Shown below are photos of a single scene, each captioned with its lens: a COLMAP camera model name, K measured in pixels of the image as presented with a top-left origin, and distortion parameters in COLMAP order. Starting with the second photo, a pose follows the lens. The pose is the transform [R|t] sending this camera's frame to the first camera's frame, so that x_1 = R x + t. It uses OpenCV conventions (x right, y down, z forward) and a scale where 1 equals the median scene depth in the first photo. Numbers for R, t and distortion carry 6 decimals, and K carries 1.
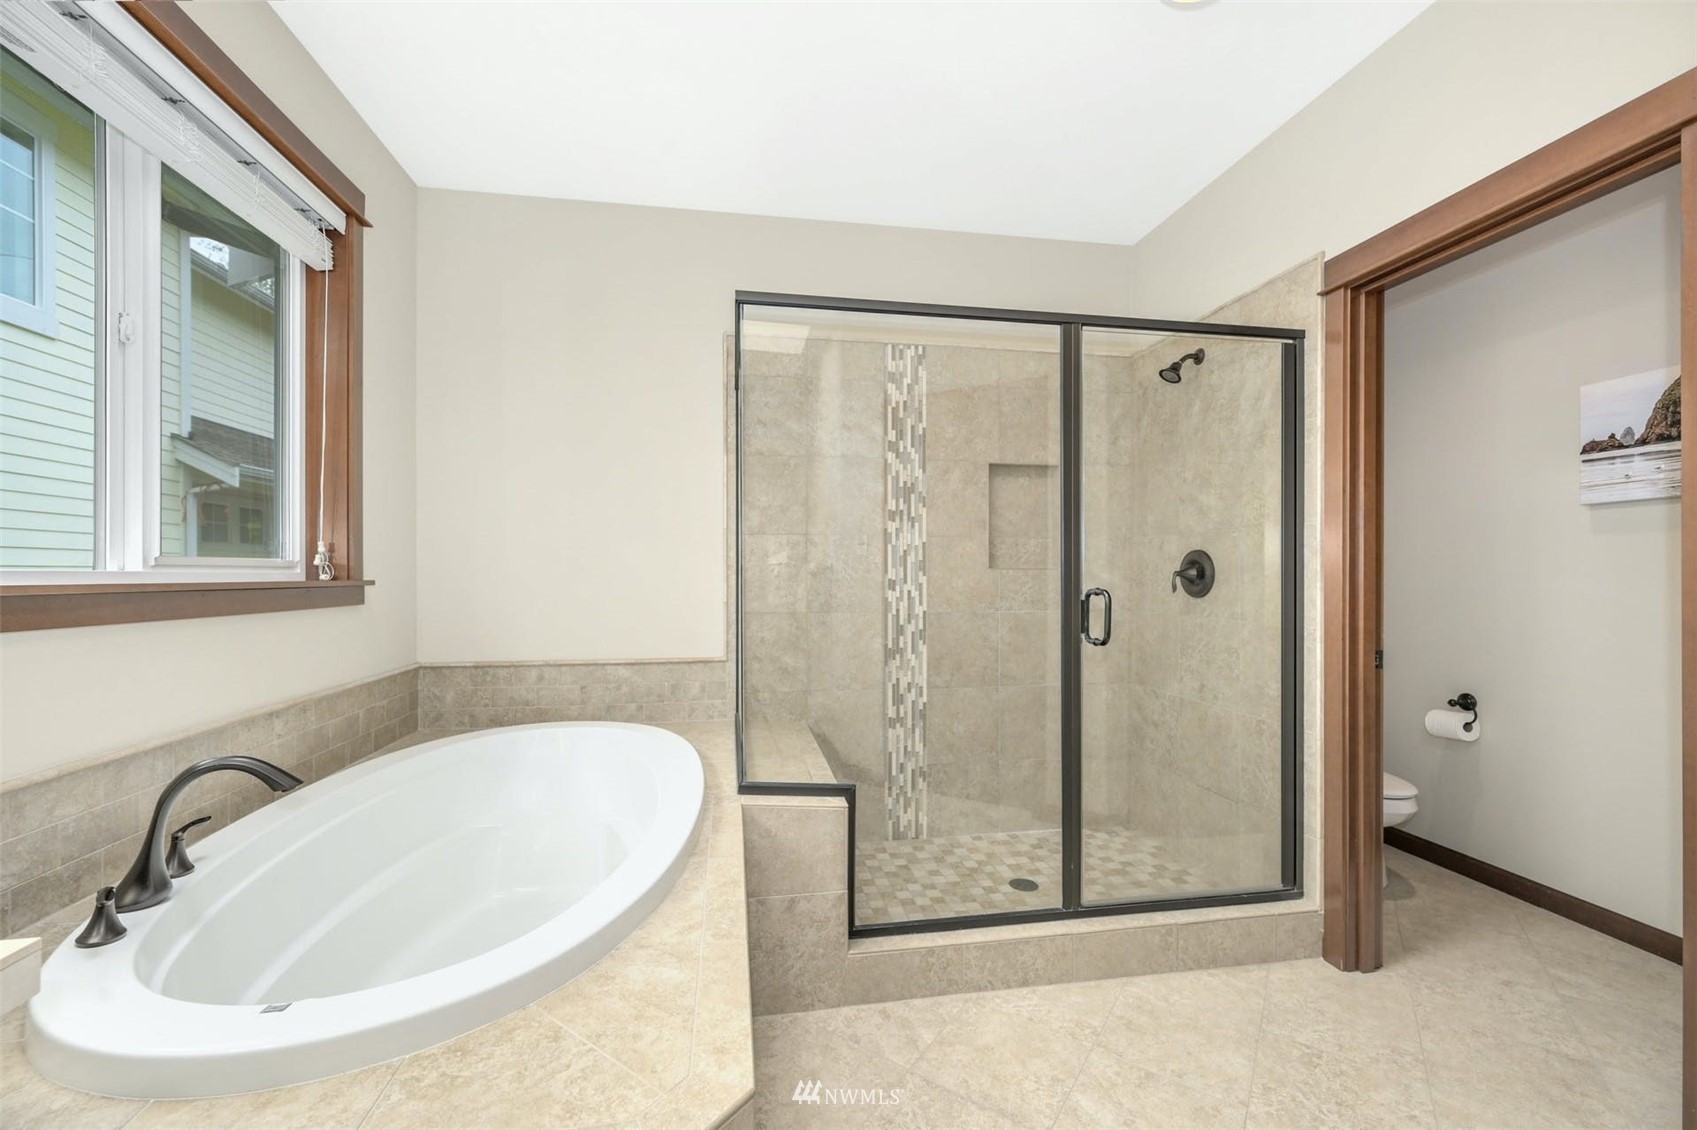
lens RADIAL K [[688.0, 0, 846.1], [0, 688.0, 570.7], [0, 0, 1]] dist [0.000895, 0.000077]
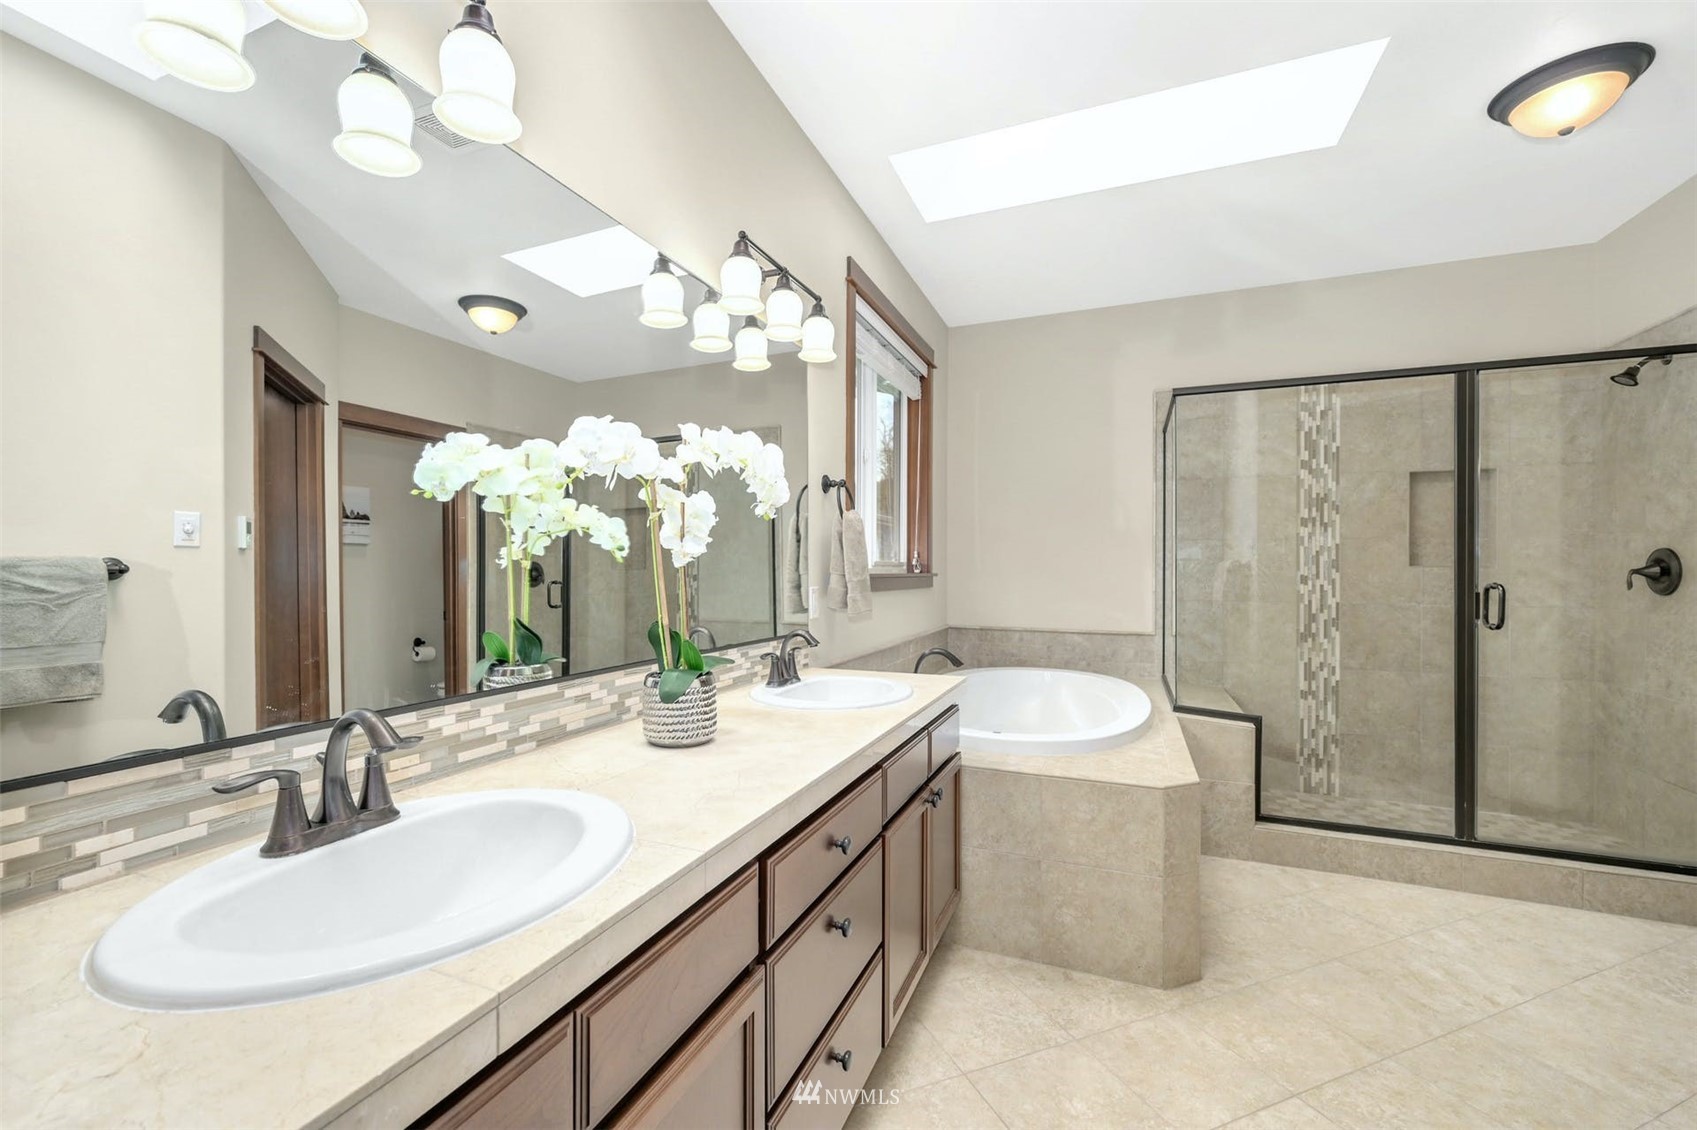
lens RADIAL K [[688.0, 0, 846.1], [0, 688.0, 570.7], [0, 0, 1]] dist [0.000895, 0.000077]
pose [[0.849263, 0.003850, -0.527956, 0.022053], [-0.001234, 0.999985, 0.005307, -0.000744], [0.527969, -0.003856, 0.849255, -0.446379]]
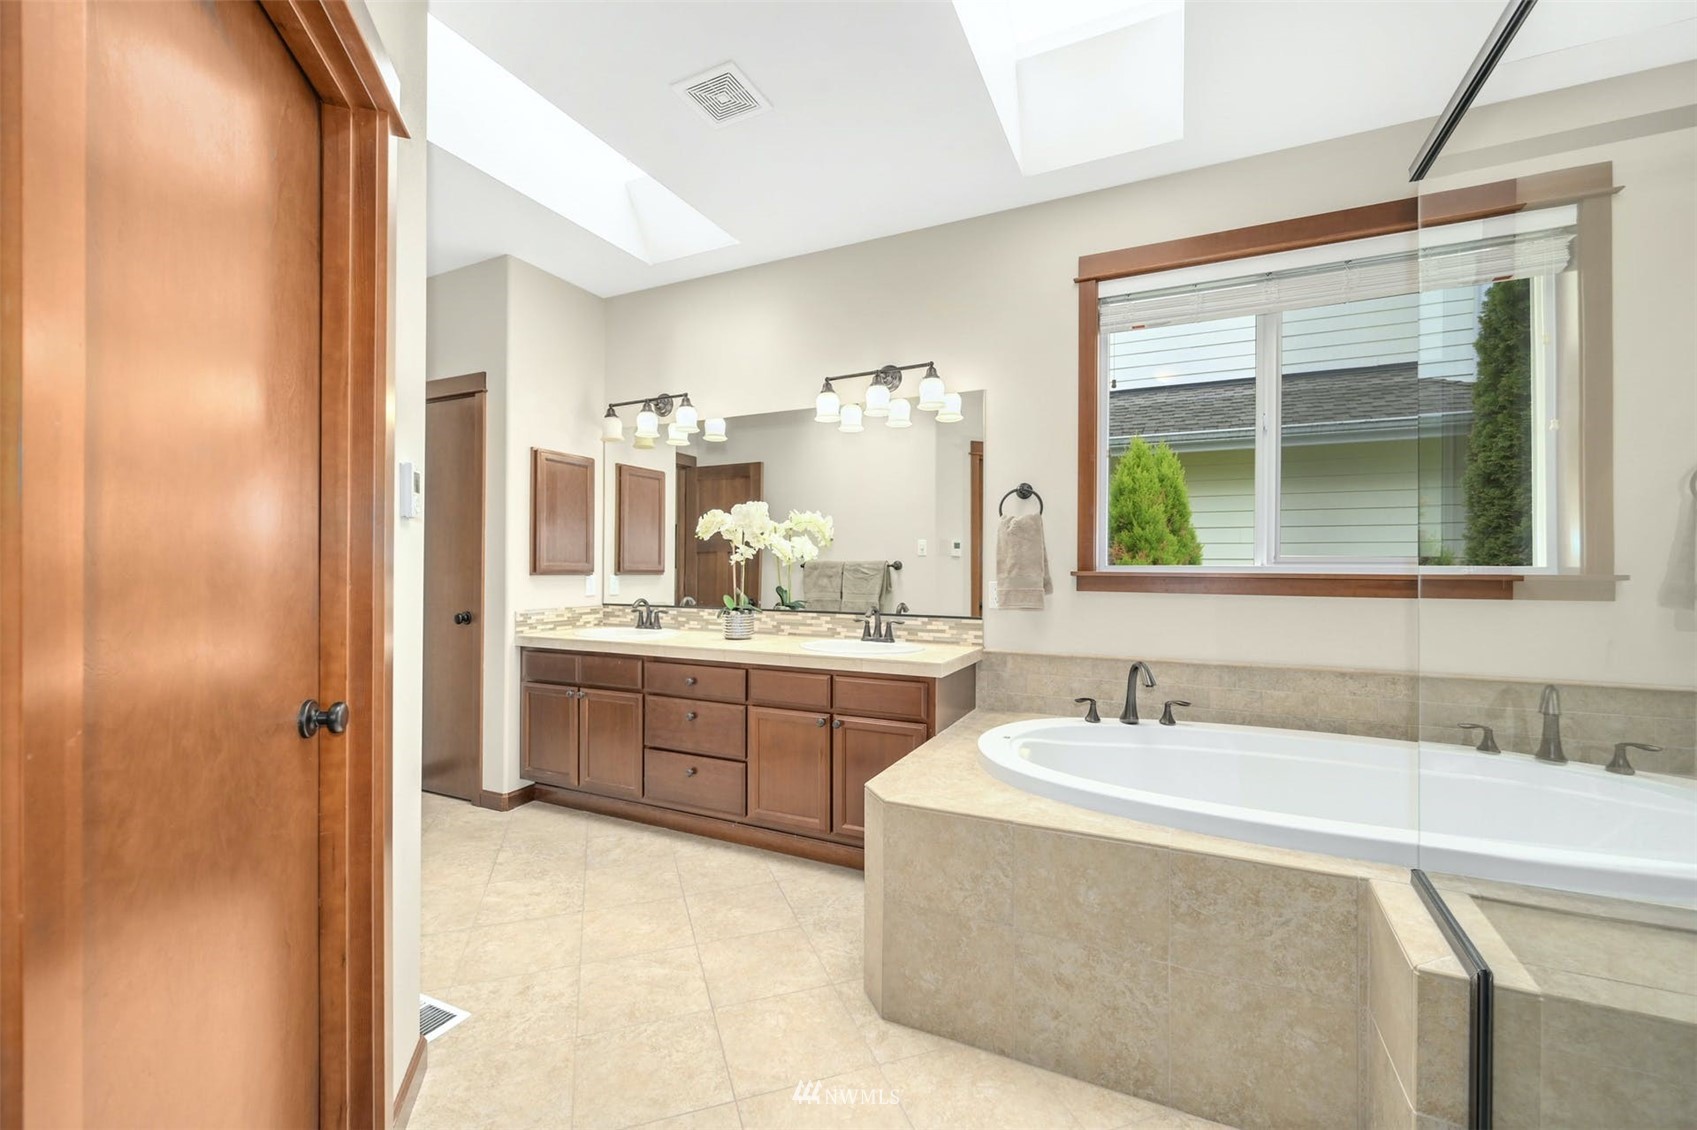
lens RADIAL K [[688.0, 0, 846.1], [0, 688.0, 570.7], [0, 0, 1]] dist [0.000895, 0.000077]
pose [[-0.556297, 0.001522, -0.830982, 0.452908], [-0.001360, 0.999995, 0.002742, 0.006442], [0.830983, 0.002655, -0.556292, 0.551898]]
